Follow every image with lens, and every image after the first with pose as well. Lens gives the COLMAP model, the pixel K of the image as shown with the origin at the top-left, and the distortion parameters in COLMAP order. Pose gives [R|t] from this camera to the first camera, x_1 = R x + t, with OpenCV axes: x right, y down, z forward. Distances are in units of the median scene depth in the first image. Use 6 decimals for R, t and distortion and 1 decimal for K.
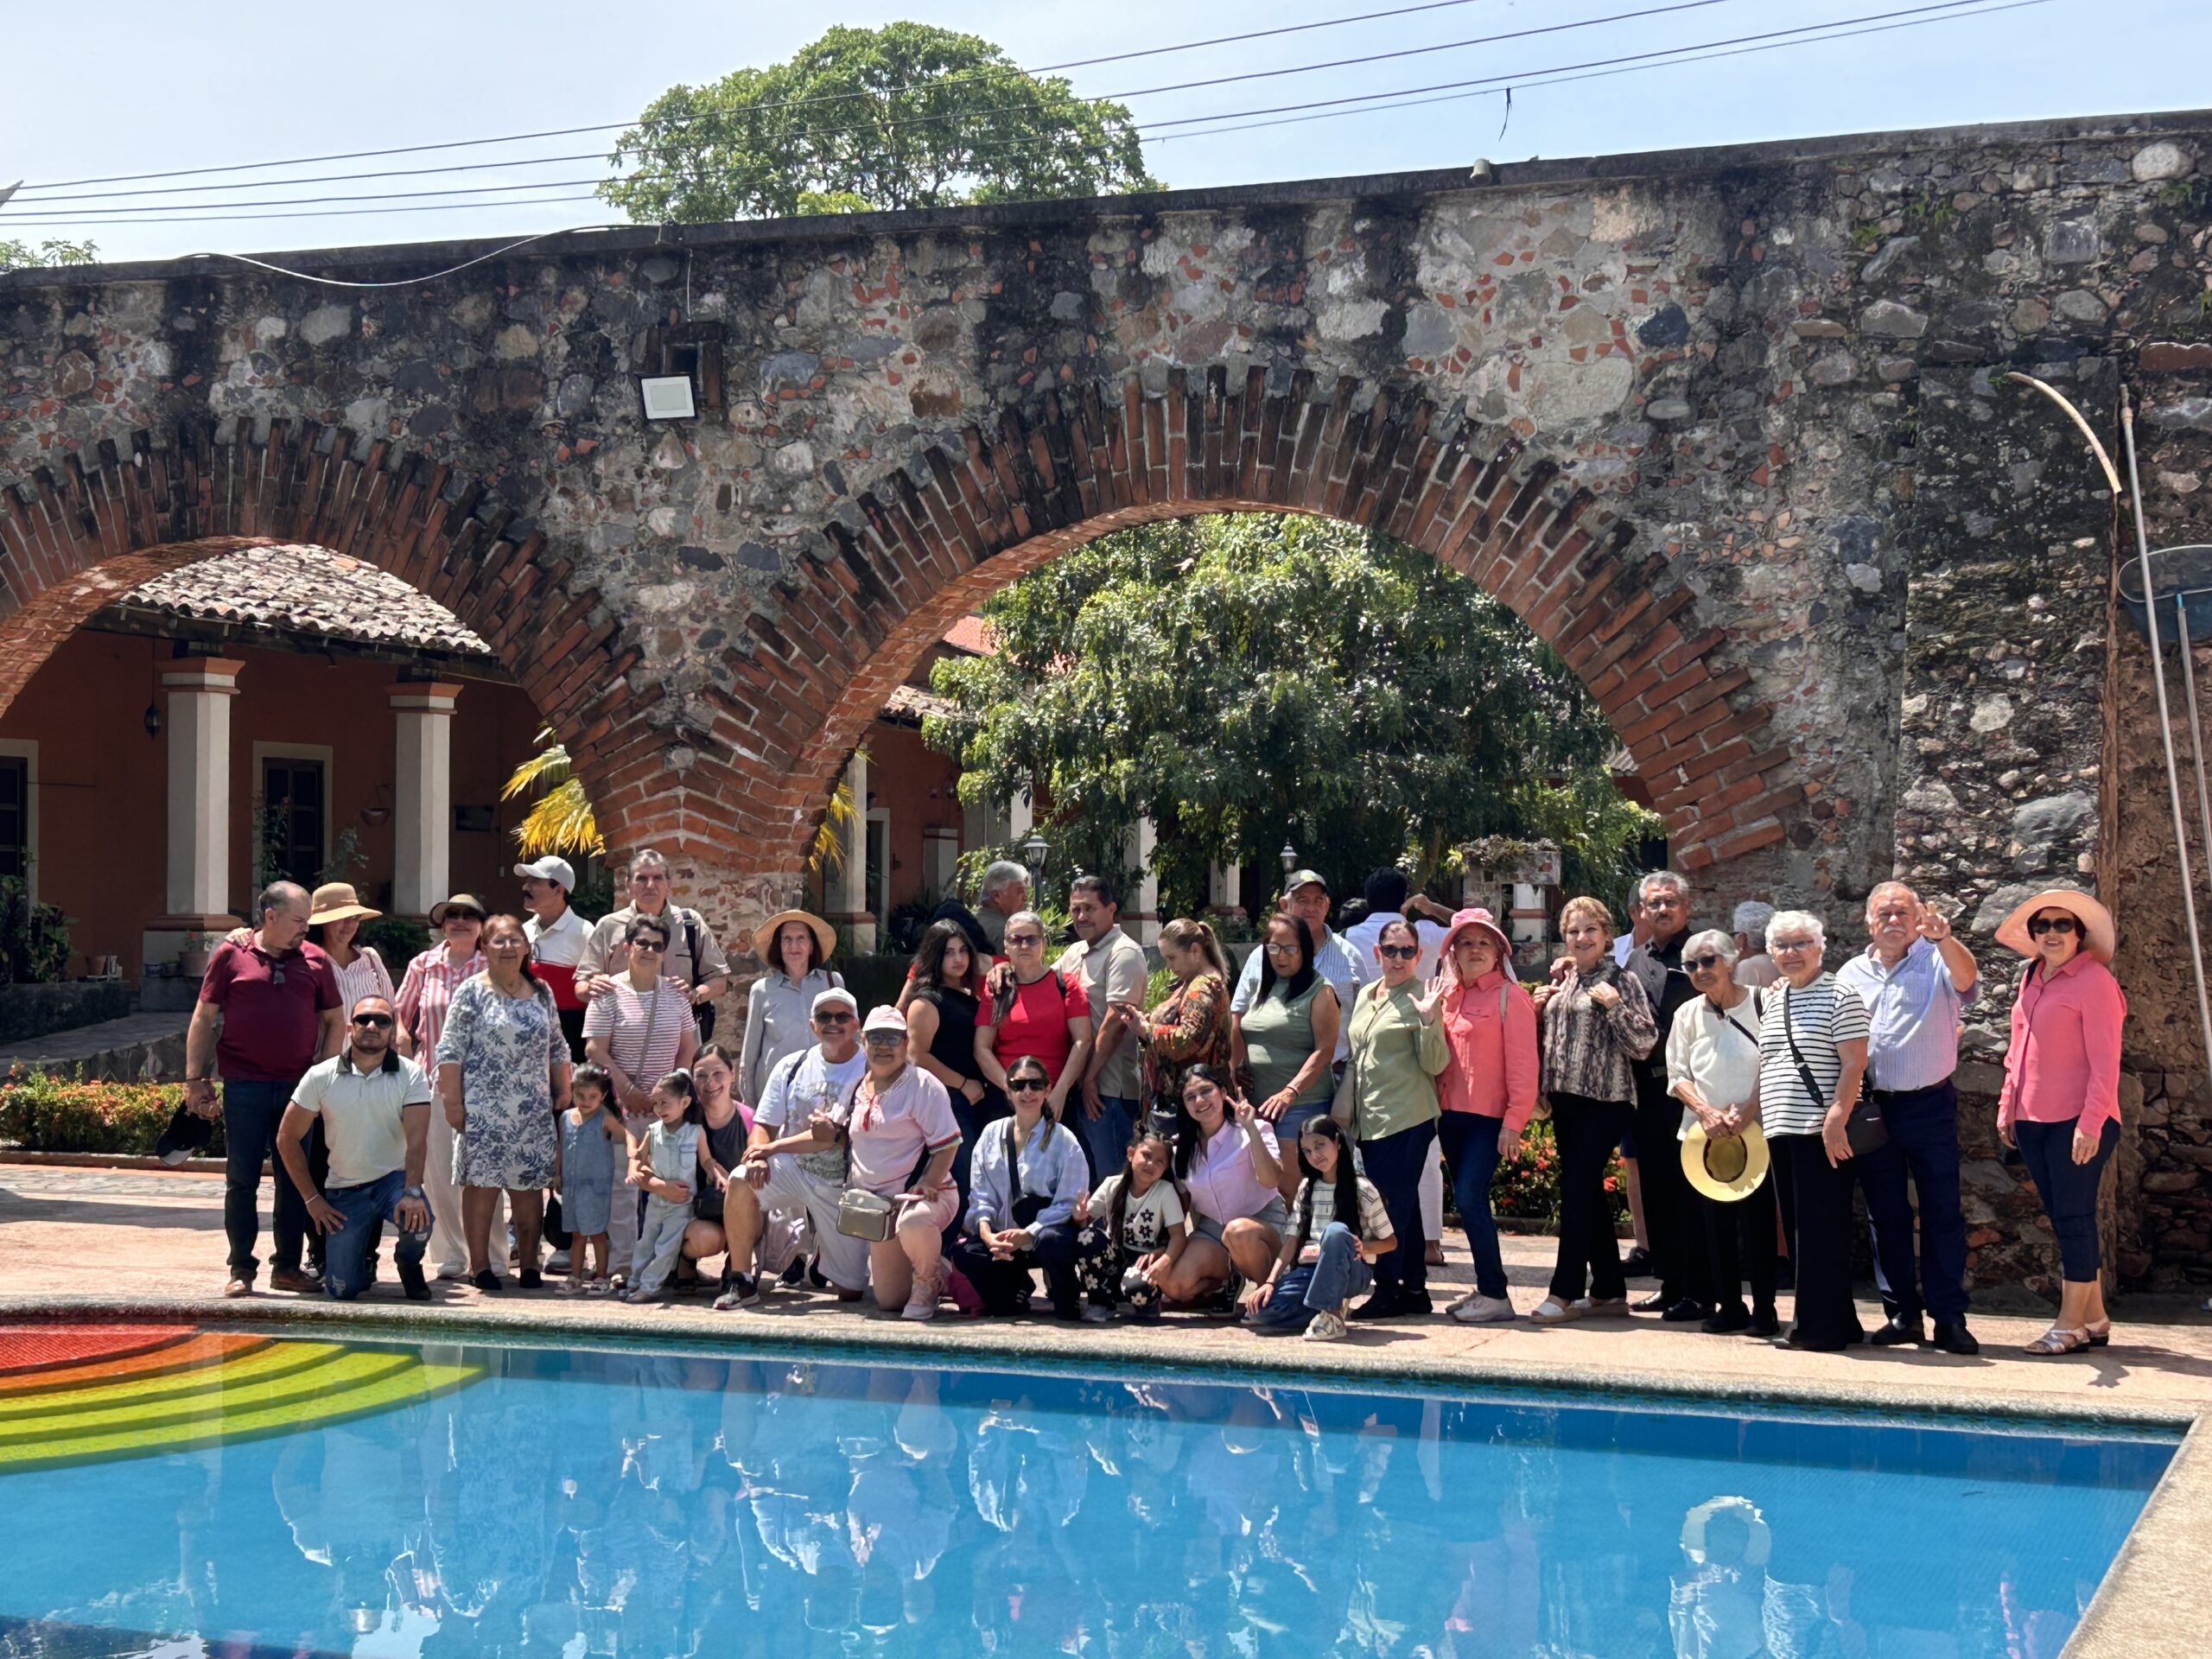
lens RADIAL K [[3497.0, 0, 1105.6], [0, 3497.0, 827.3], [0, 0, 1]] dist [0.080685, 0.000000]
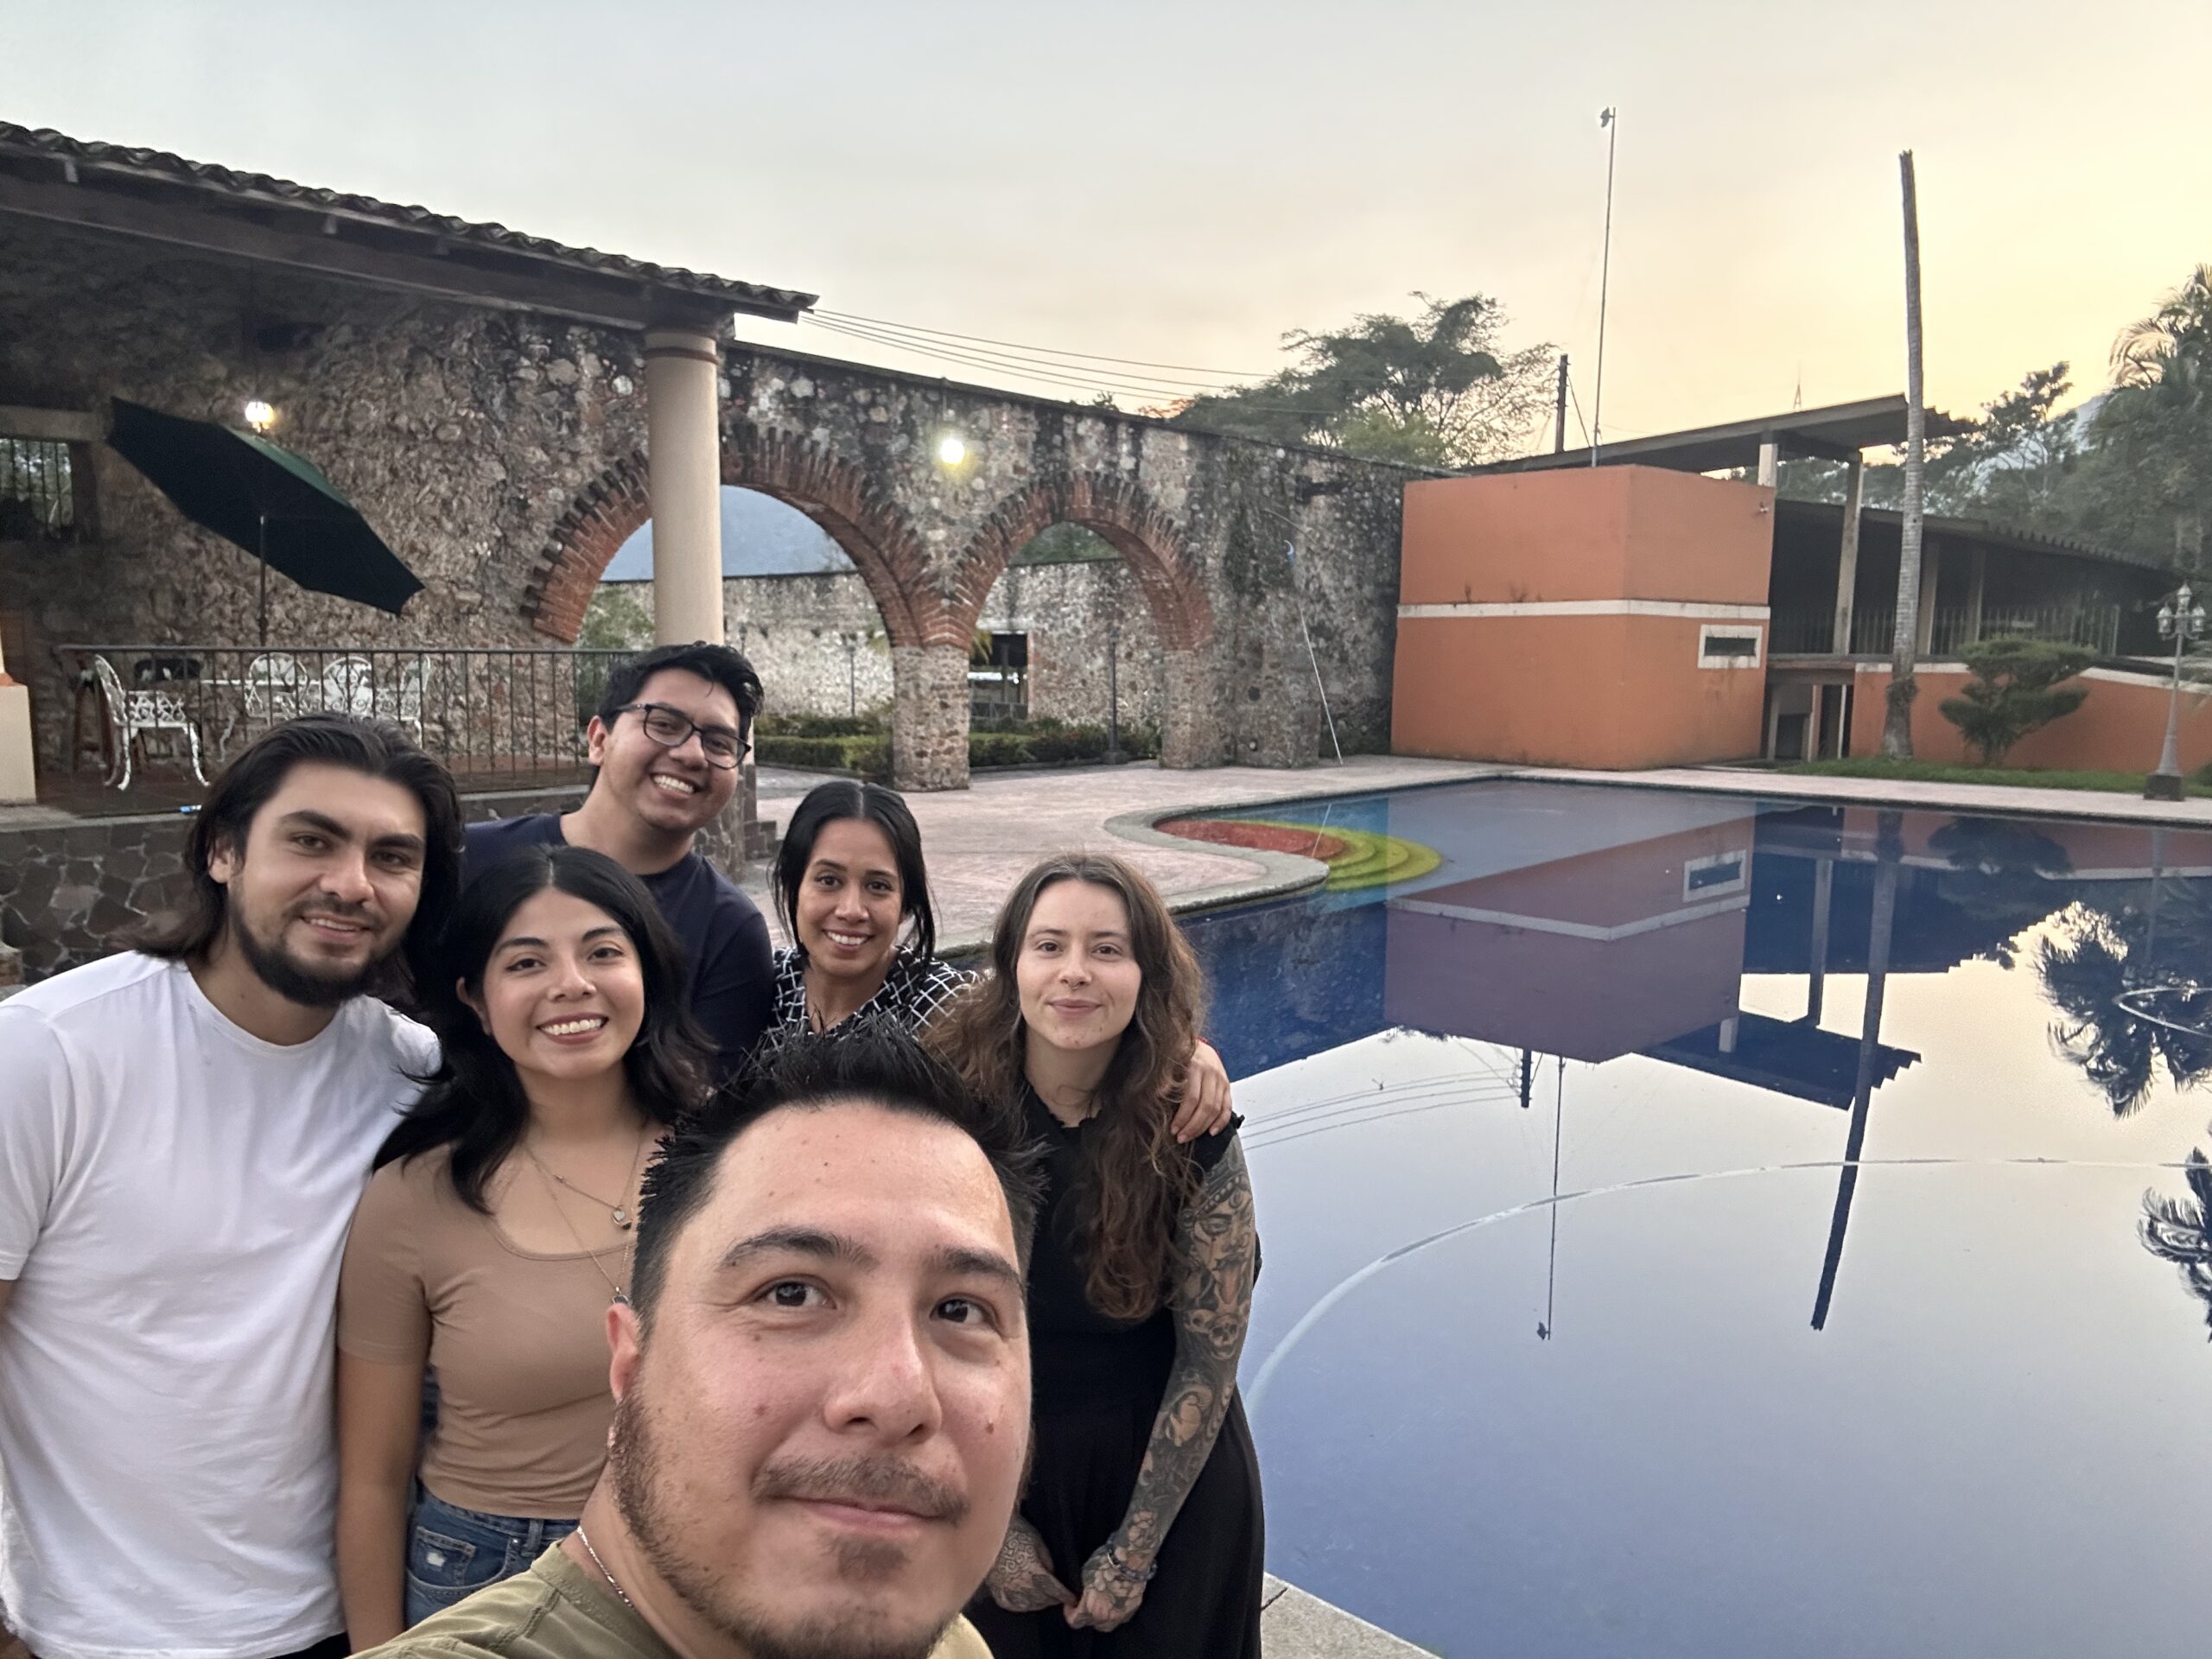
lens RADIAL K [[1527.3, 0, 1103.7], [0, 1527.3, 834.9], [0, 0, 1]] dist [0.065645, -0.085362]
pose [[0.366810, -0.106267, 0.924206, -1.088037], [-0.015840, 0.992597, 0.120417, 0.010430], [-0.930161, -0.058809, 0.362412, 0.500404]]
